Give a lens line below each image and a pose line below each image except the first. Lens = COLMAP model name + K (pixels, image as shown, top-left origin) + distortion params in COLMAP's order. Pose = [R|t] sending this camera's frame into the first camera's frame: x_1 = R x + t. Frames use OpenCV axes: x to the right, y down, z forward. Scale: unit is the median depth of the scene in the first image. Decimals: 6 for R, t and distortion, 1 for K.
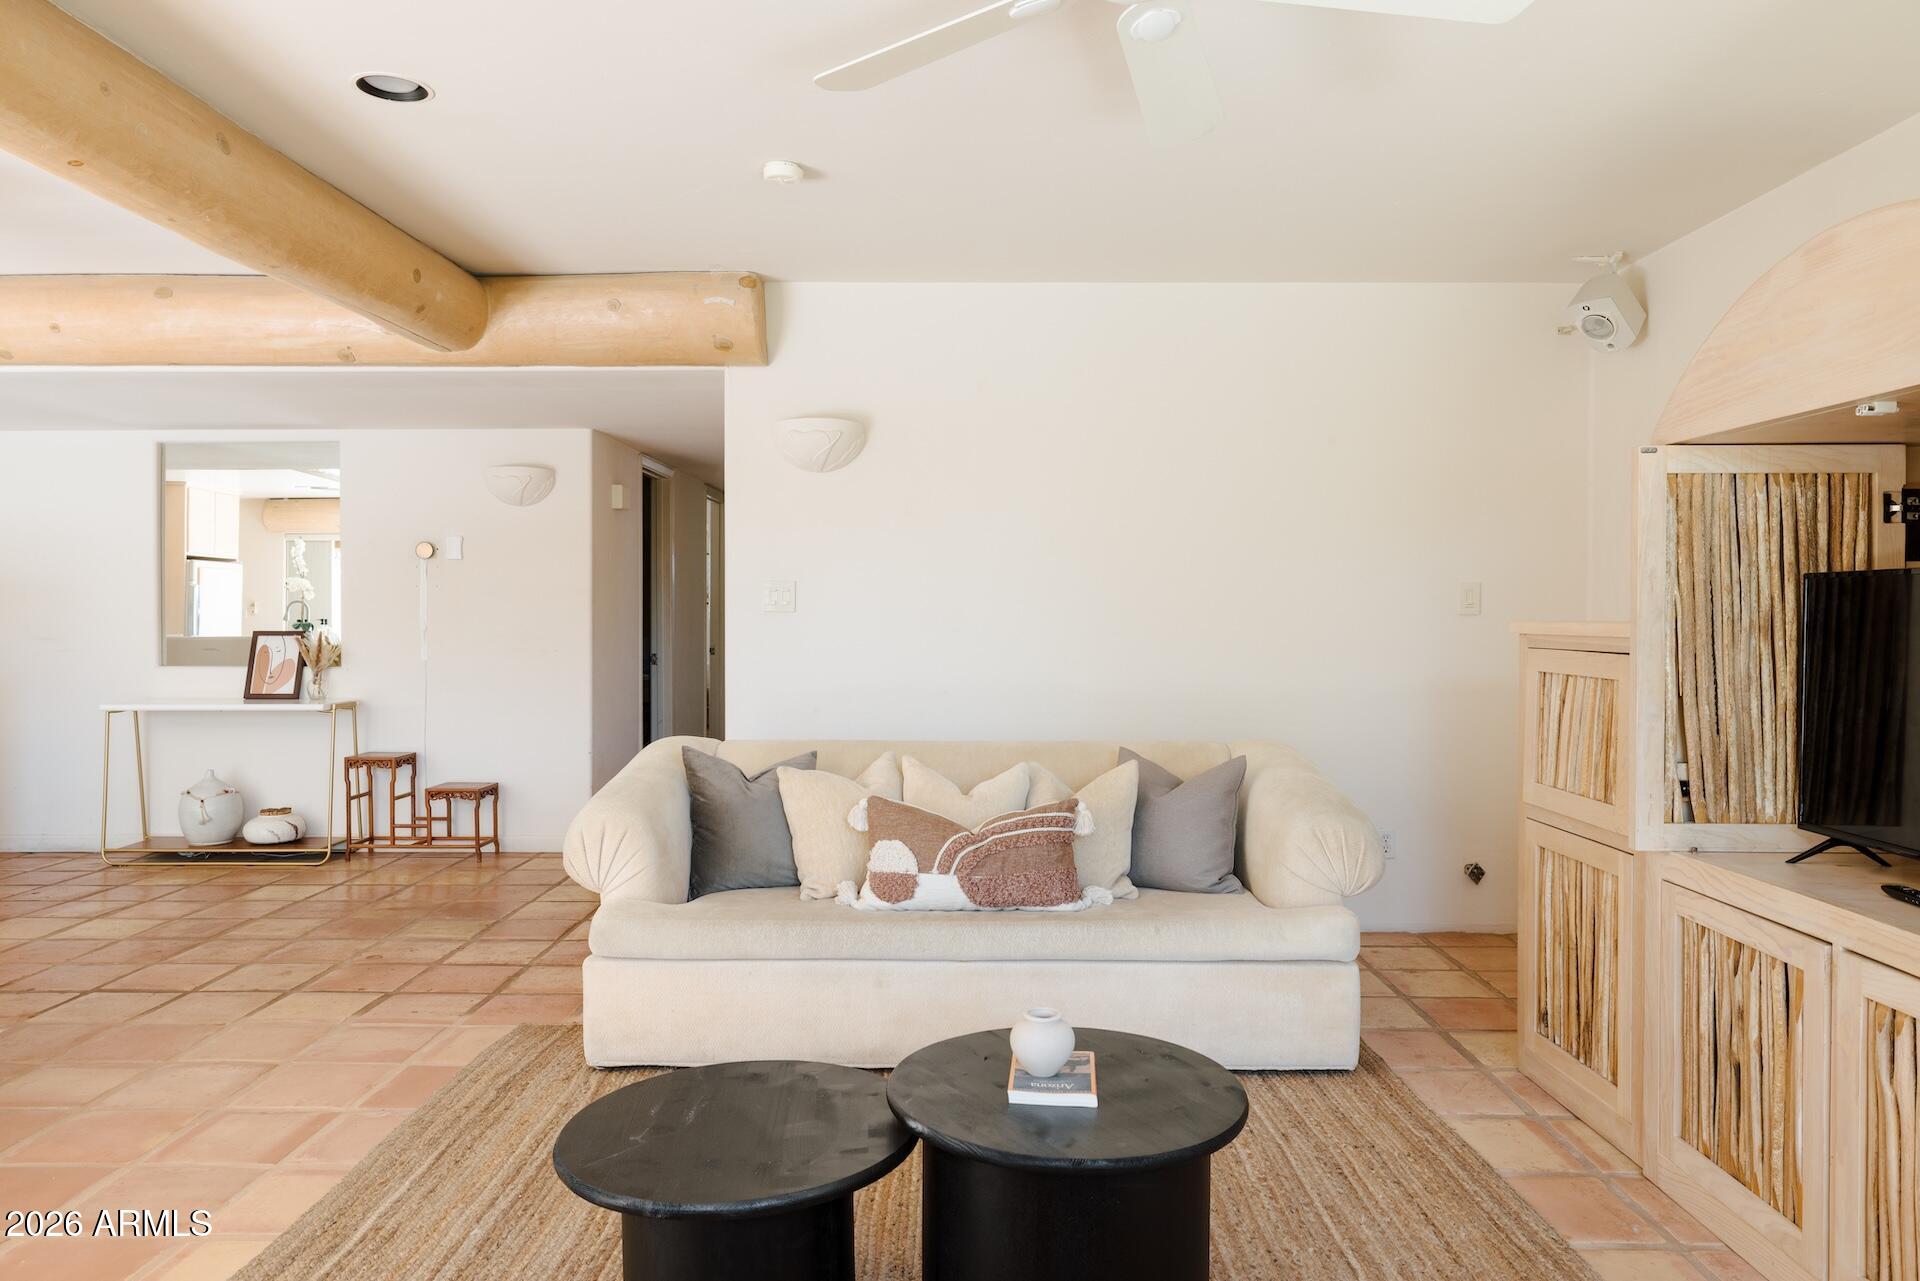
lens RADIAL K [[1314.7, 0, 976.2], [0, 1314.7, 628.7], [0, 0, 1]] dist [0.012050, -0.002242]
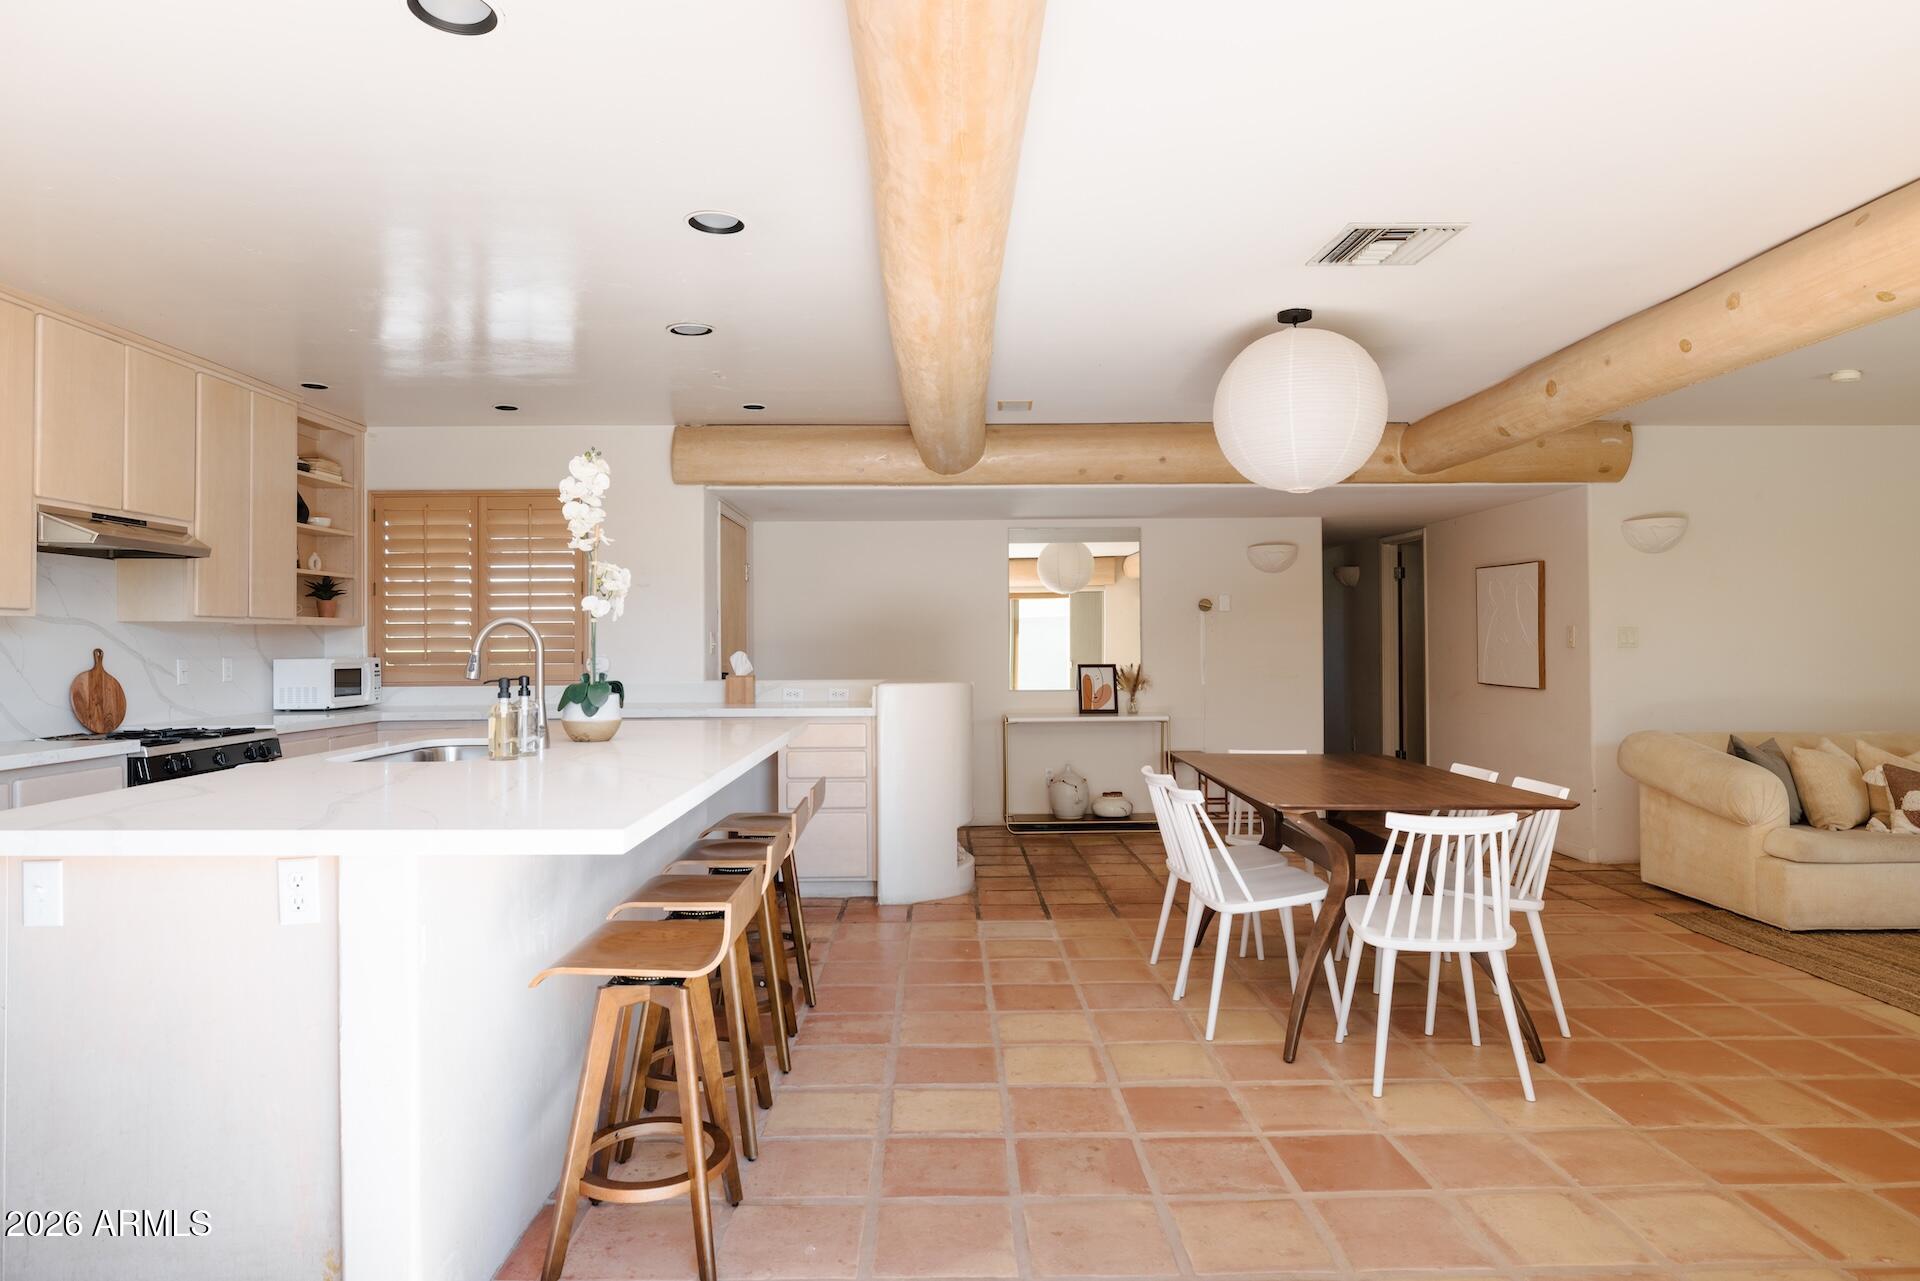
lens RADIAL K [[1148.8, 0, 962.0], [0, 1148.8, 632.1], [0, 0, 1]] dist [-0.005992, 0.003170]
pose [[0.999411, -0.006882, 0.033624, -0.740518], [0.007685, 0.999687, -0.023818, -0.004399], [-0.033449, 0.024063, 0.999151, -0.207761]]
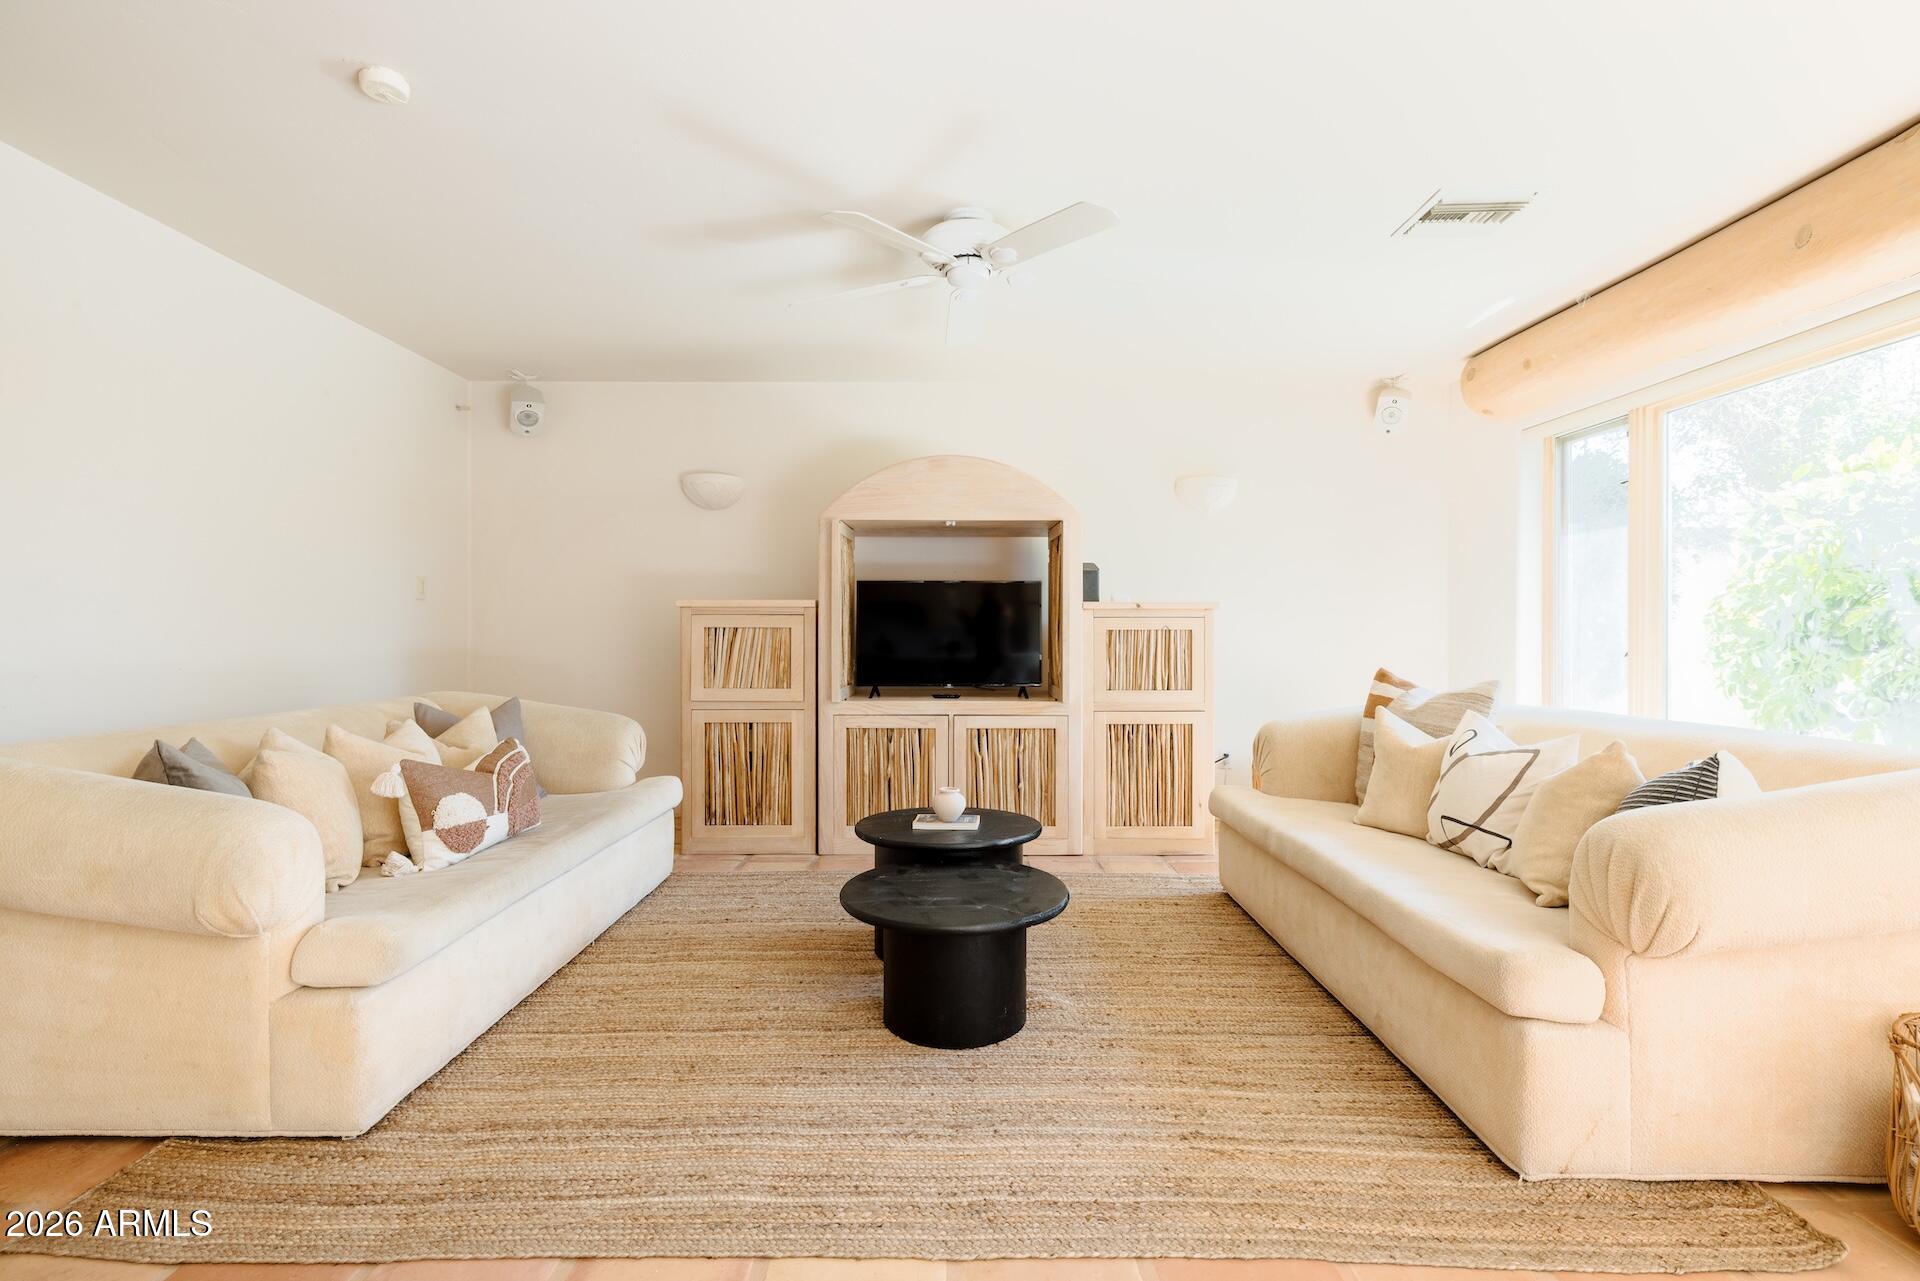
lens RADIAL K [[920.3, 0, 958.3], [0, 920.3, 635.0], [0, 0, 1]] dist [-0.002876, -0.000497]
pose [[-0.011257, -0.005816, 0.999920, -0.458095], [0.011713, 0.999914, 0.005948, 0.021059], [-0.999868, 0.011779, -0.011188, 0.355535]]
